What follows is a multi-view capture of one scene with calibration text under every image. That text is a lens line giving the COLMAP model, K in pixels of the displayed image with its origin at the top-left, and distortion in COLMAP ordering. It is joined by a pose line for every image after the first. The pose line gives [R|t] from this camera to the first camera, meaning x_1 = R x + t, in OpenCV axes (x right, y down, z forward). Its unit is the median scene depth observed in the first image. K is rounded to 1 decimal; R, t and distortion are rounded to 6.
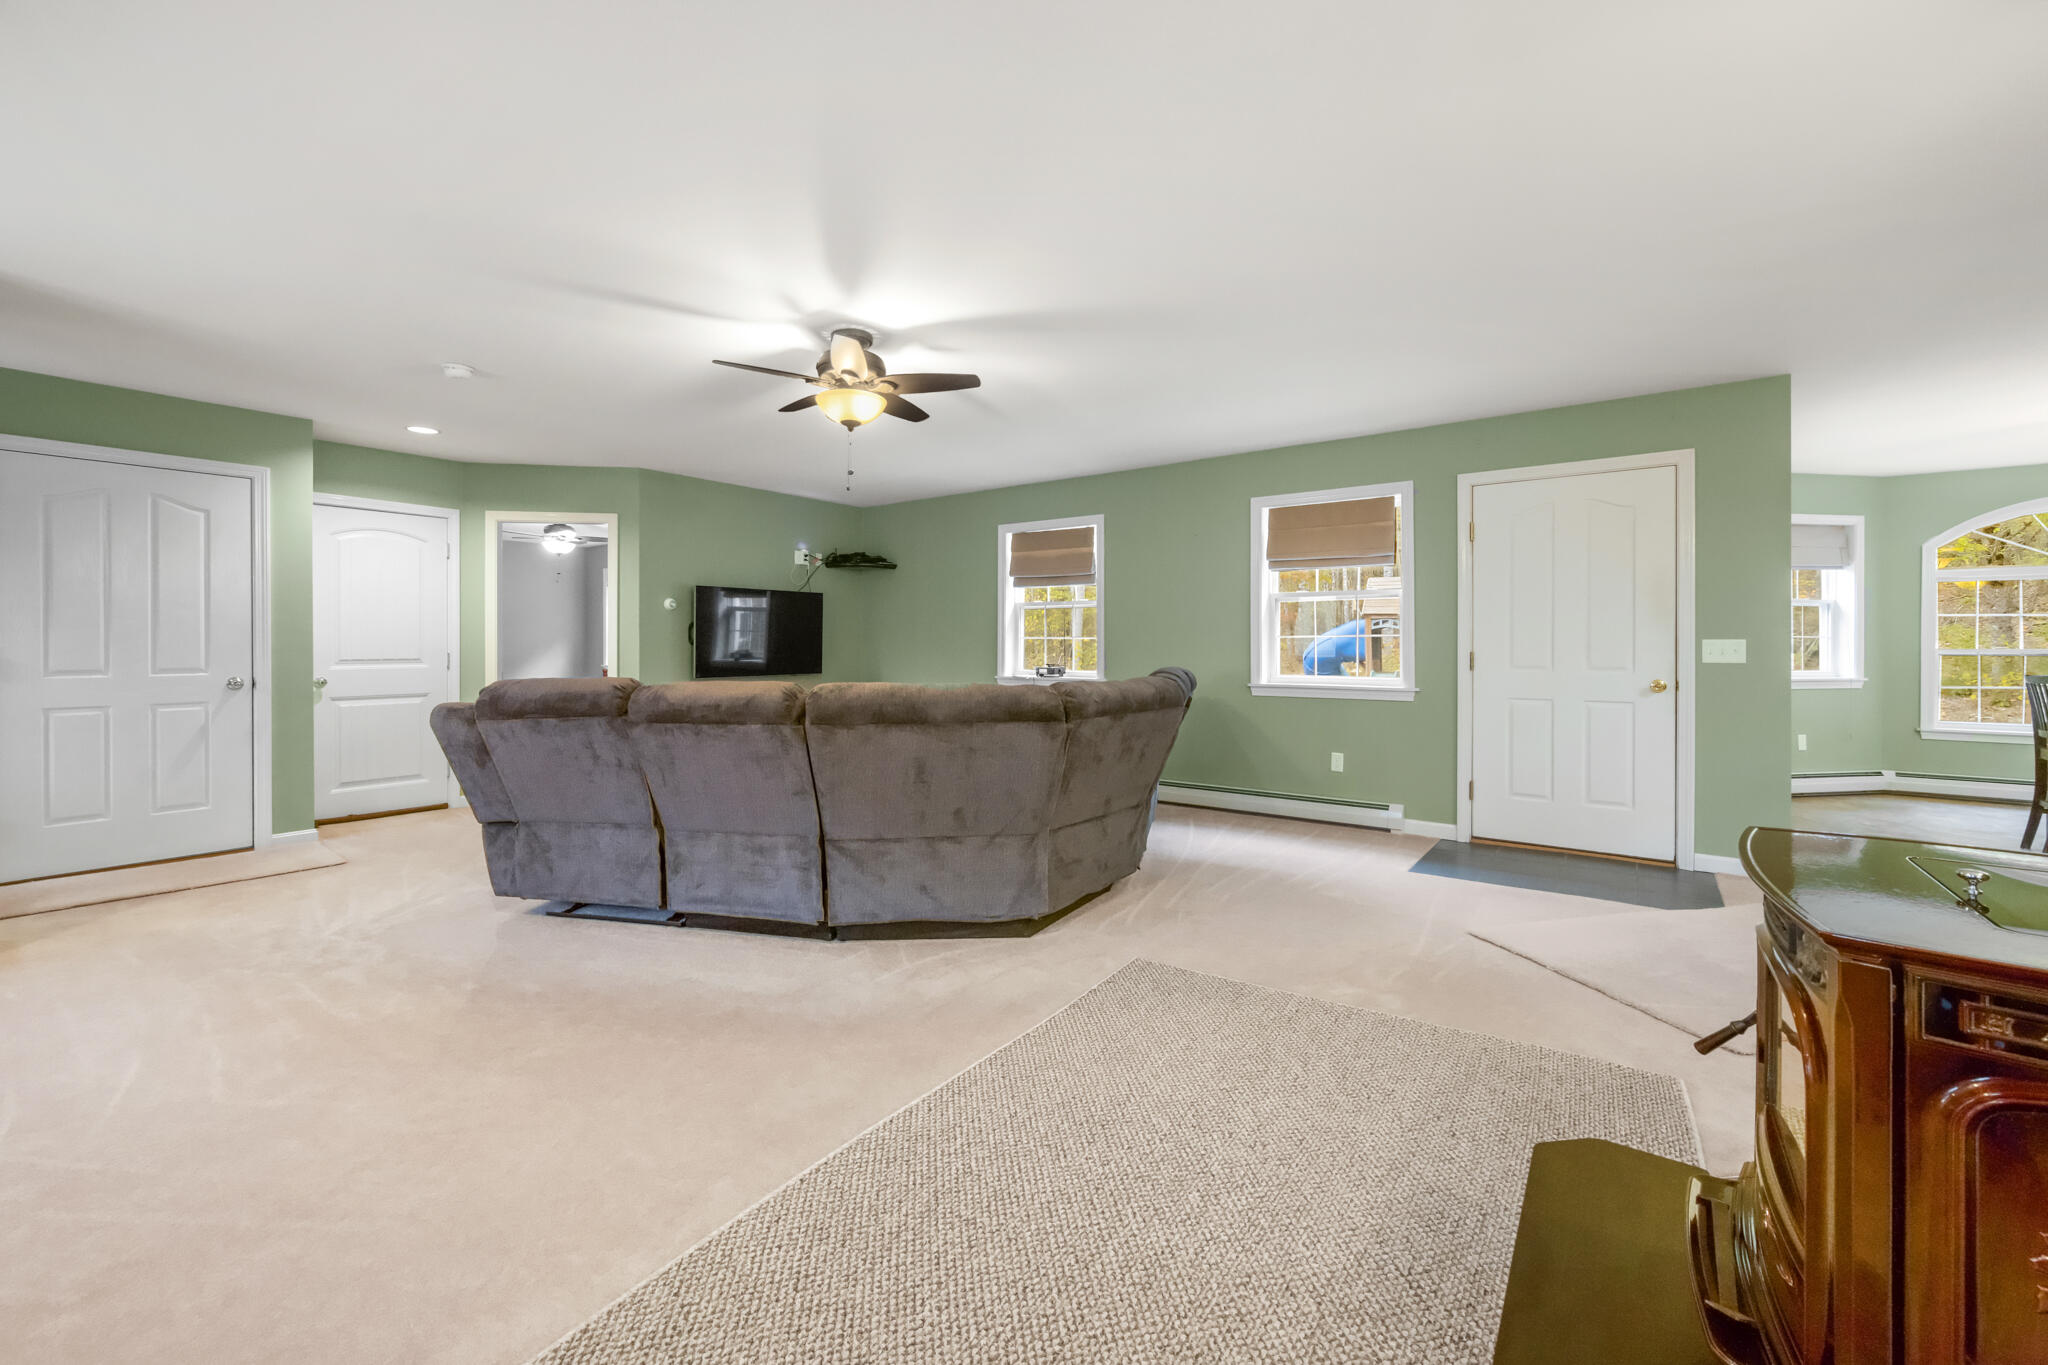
lens RADIAL K [[830.1, 0, 1006.0], [0, 830.1, 647.1], [0, 0, 1]] dist [-0.006834, 0.001149]
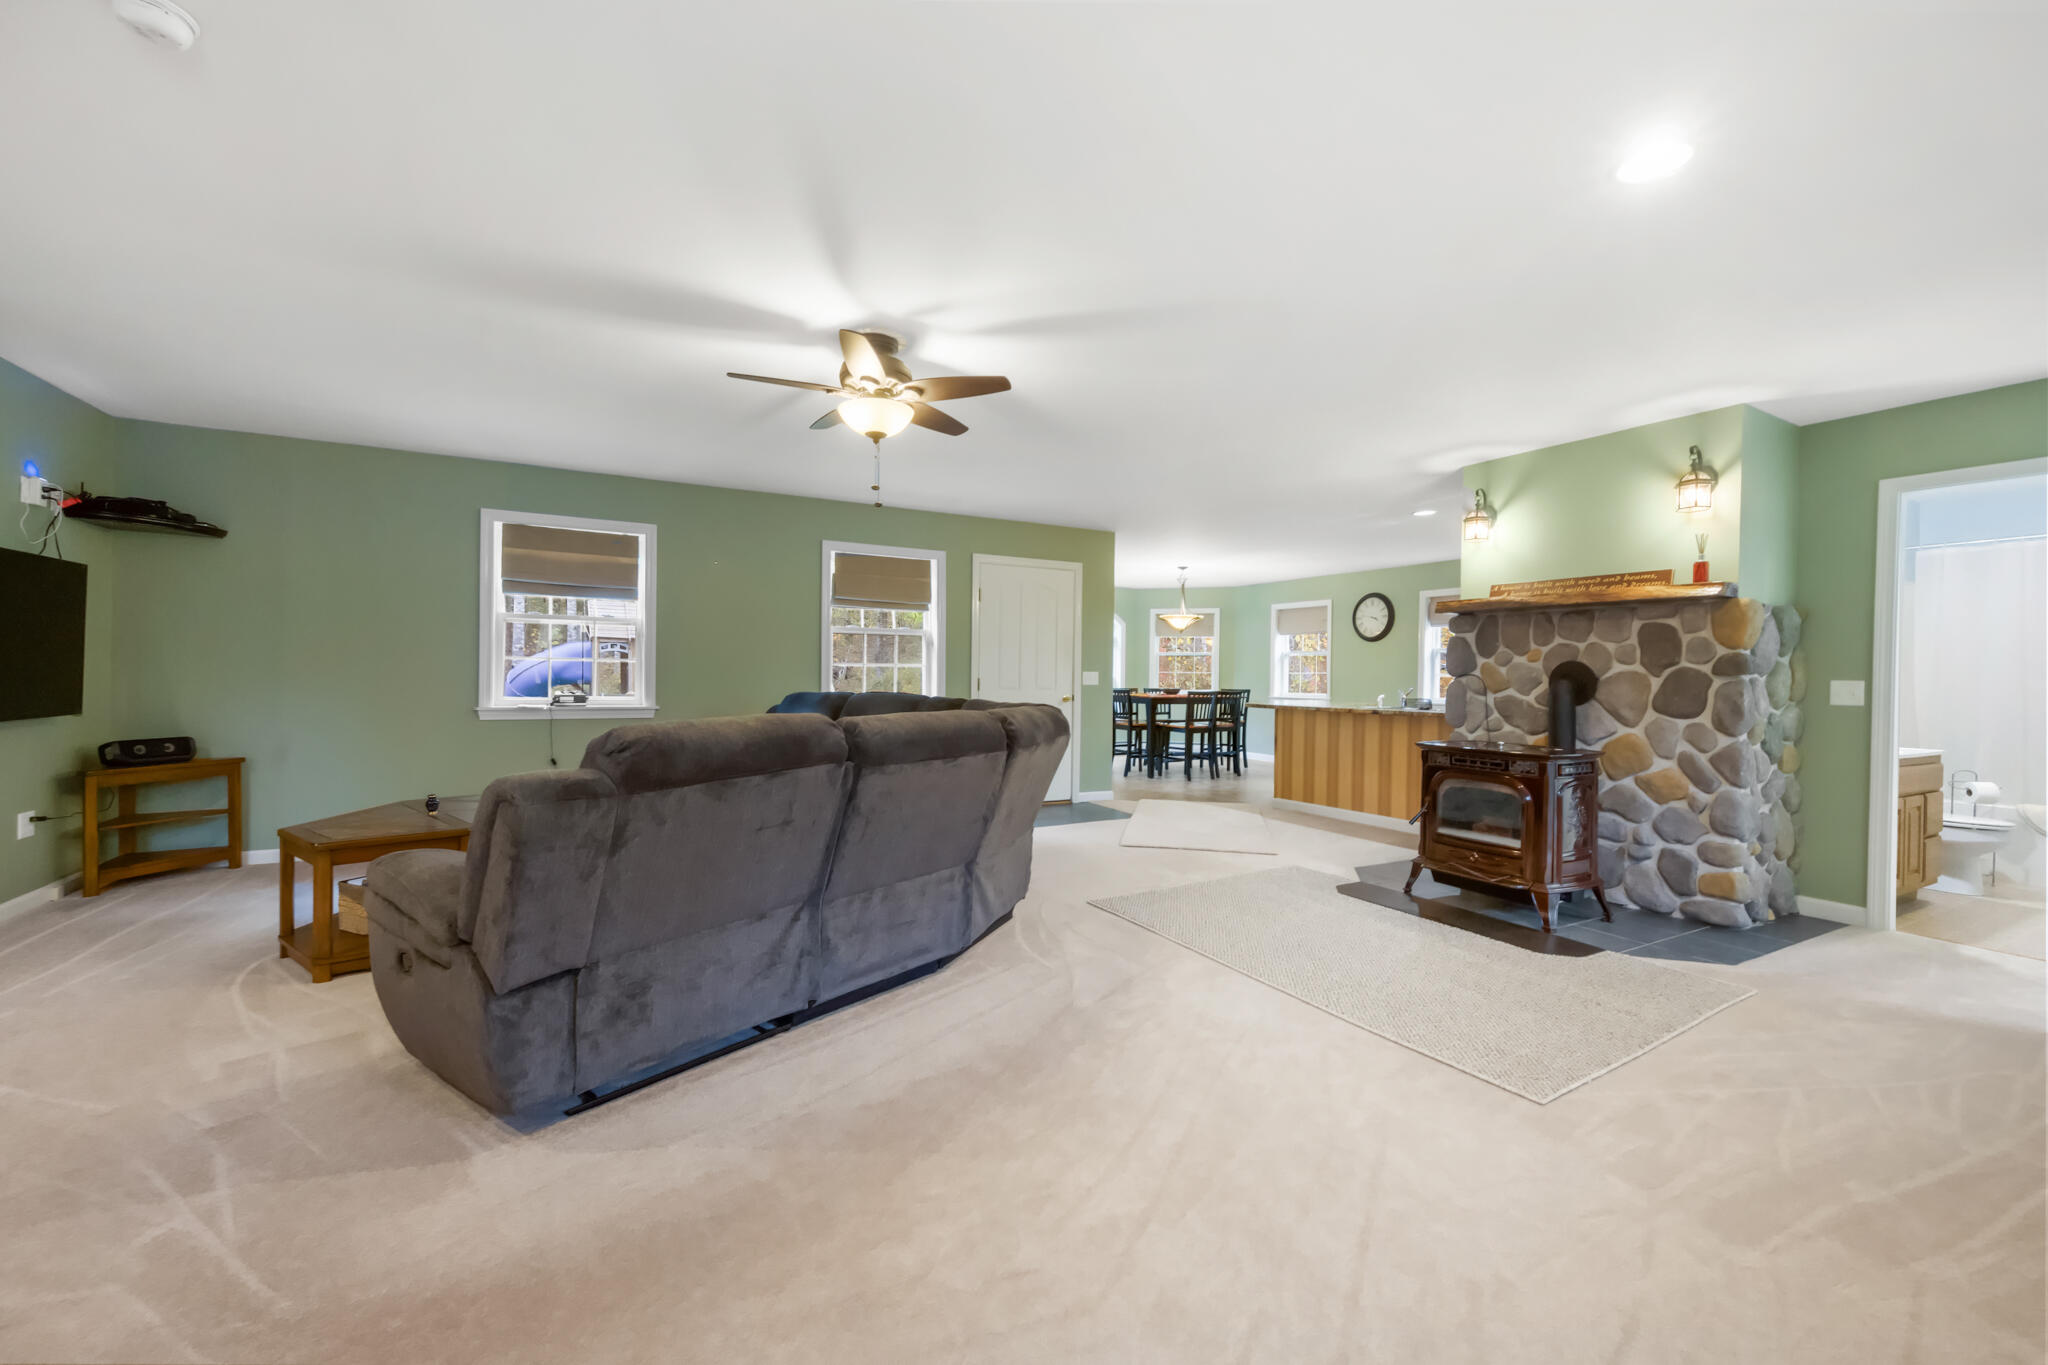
lens RADIAL K [[830.1, 0, 1029.3], [0, 830.1, 681.5], [0, 0, 1]] dist [-0.006834, 0.001149]
pose [[0.403935, -0.002755, 0.914784, -0.691430], [-0.011264, 0.999905, 0.007986, -0.000597], [-0.914718, -0.013530, 0.403865, 0.324723]]
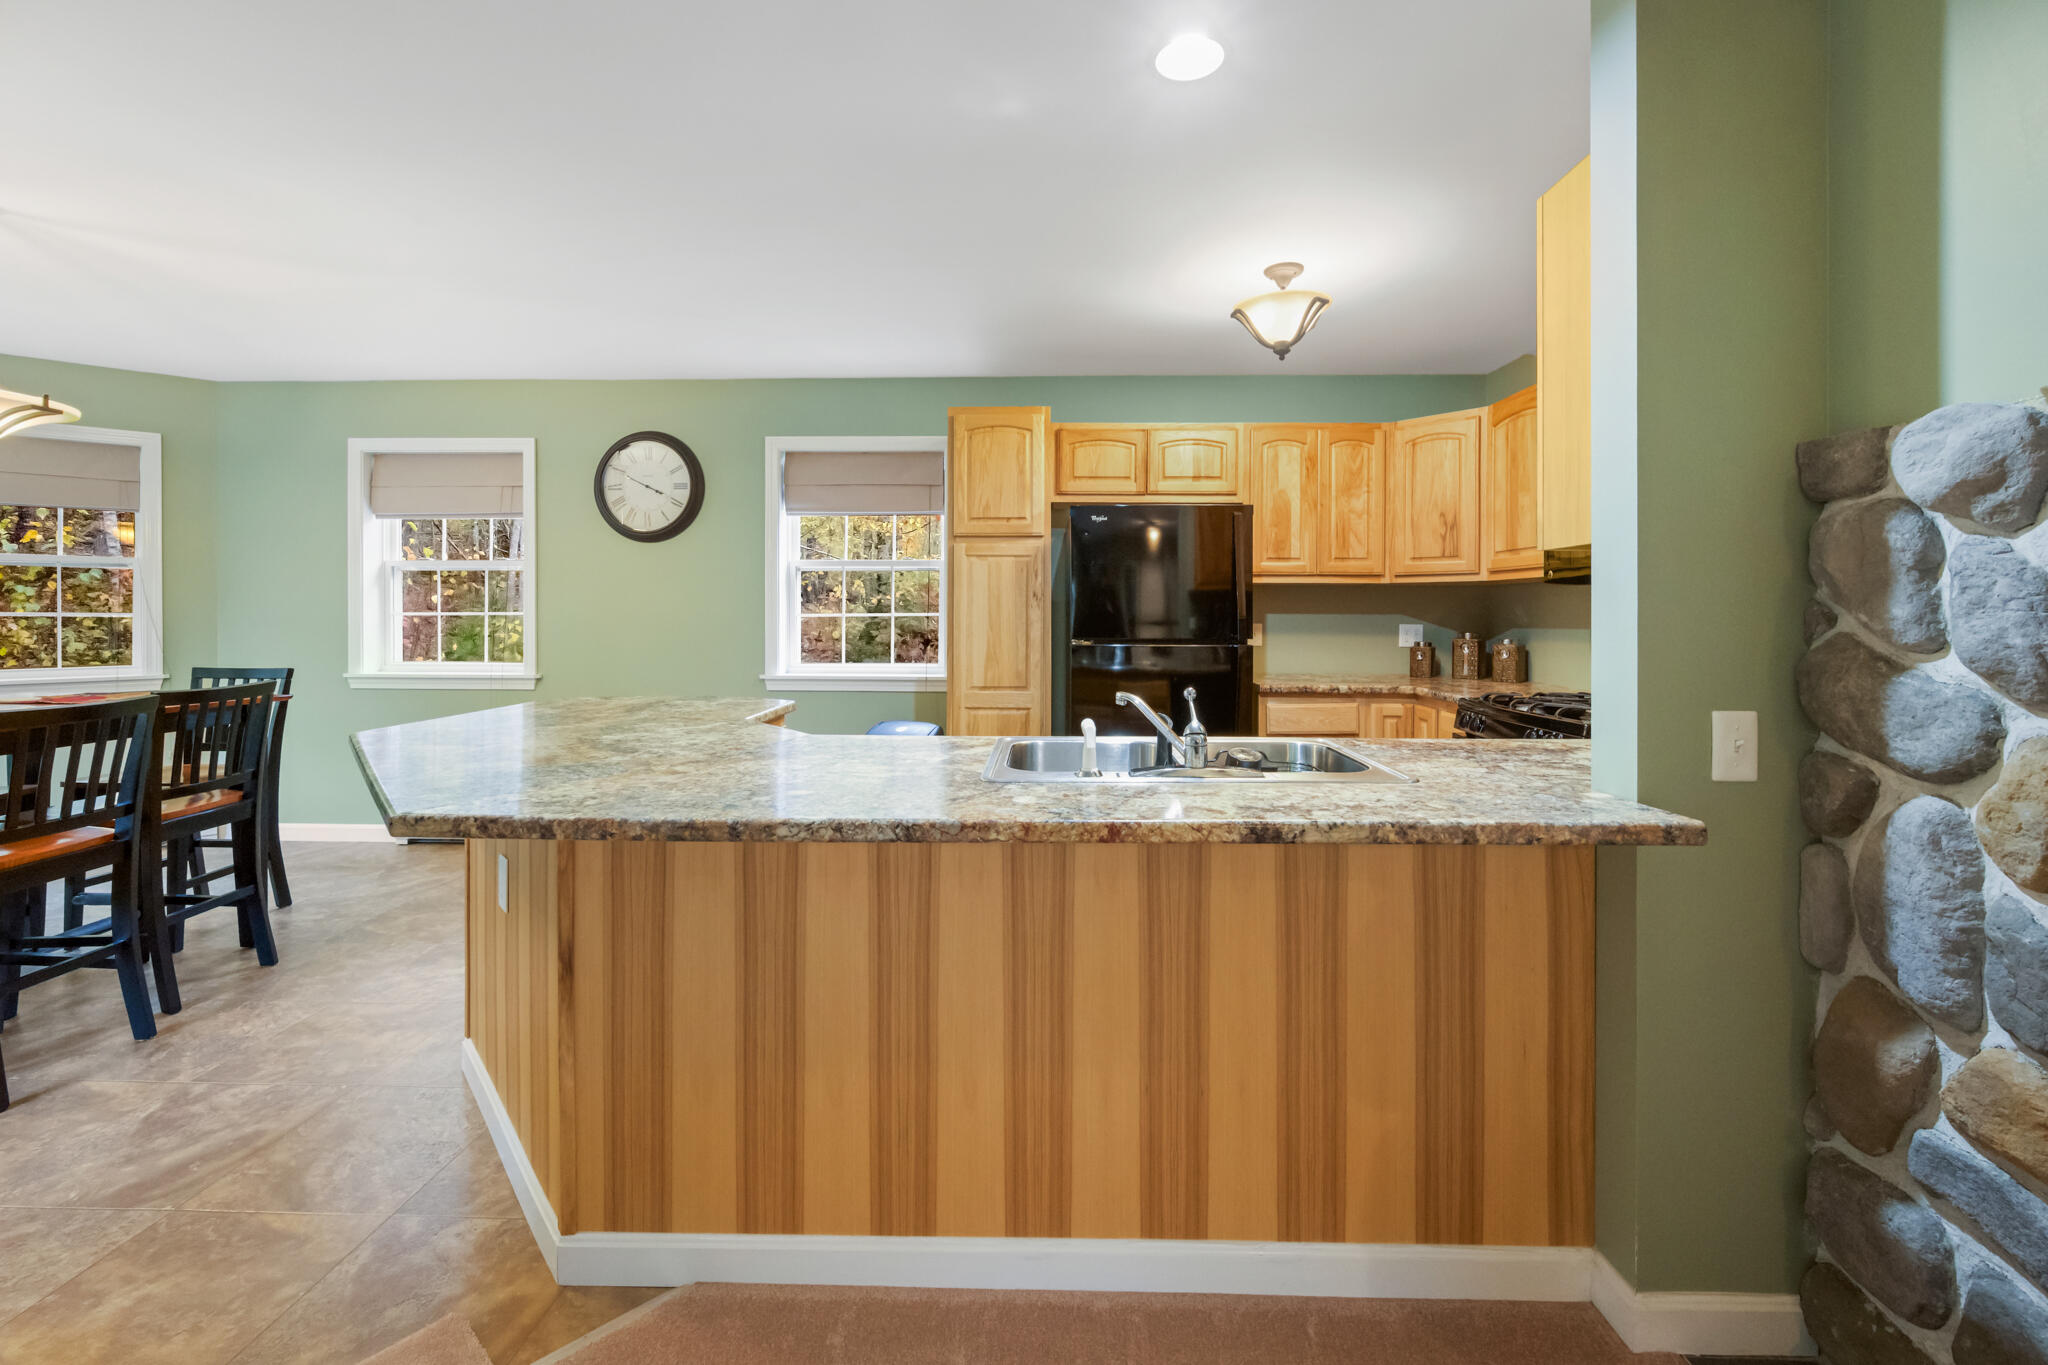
lens RADIAL K [[830.1, 0, 1031.0], [0, 830.1, 621.1], [0, 0, 1]] dist [-0.006834, 0.001149]
pose [[-0.581120, -0.014497, 0.813688, 0.487513], [-0.002337, 0.999867, 0.016145, -0.020329], [-0.813814, 0.007481, -0.581077, 0.554387]]
